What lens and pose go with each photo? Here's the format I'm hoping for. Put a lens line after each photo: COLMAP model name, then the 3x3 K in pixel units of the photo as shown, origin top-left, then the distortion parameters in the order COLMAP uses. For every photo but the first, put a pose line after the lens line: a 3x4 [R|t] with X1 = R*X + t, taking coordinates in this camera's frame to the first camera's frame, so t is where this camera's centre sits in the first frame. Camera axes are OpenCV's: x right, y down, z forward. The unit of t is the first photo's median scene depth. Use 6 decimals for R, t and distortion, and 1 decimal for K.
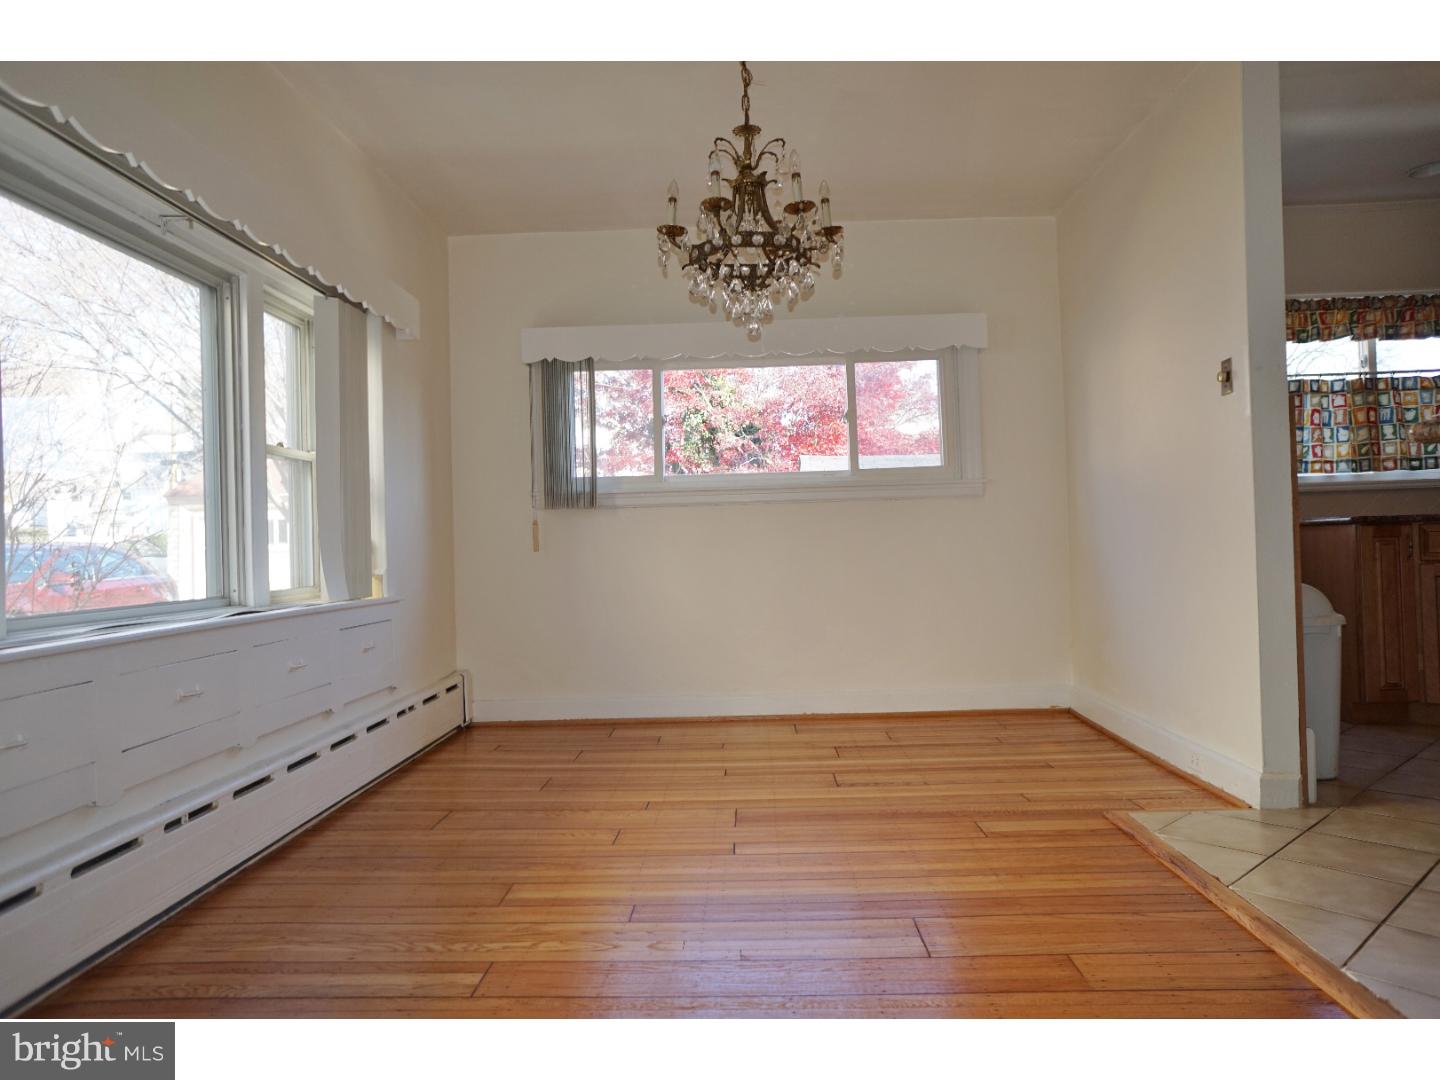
lens RADIAL K [[986.9, 0, 724.5], [0, 986.9, 531.8], [0, 0, 1]] dist [-0.075344, 0.101550]
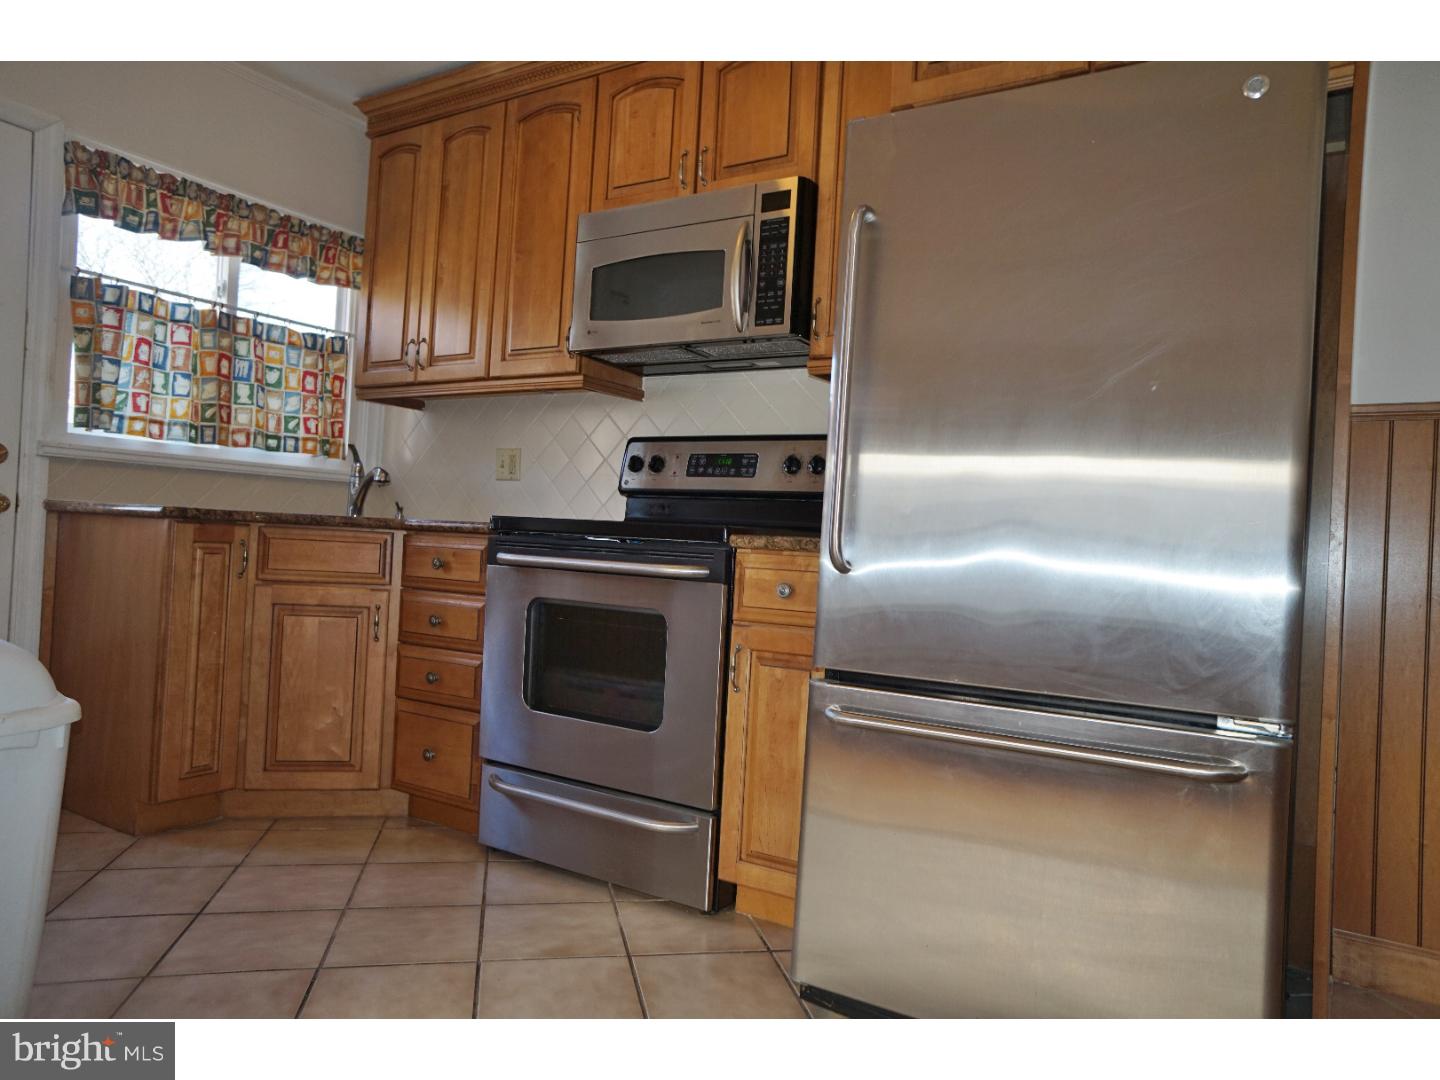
lens RADIAL K [[986.9, 0, 724.5], [0, 986.9, 531.8], [0, 0, 1]] dist [-0.075344, 0.101550]
pose [[0.517153, 0.064433, 0.853464, 0.259046], [-0.078084, 0.996556, -0.027921, -0.008722], [-0.852324, -0.052203, 0.520403, 0.319441]]
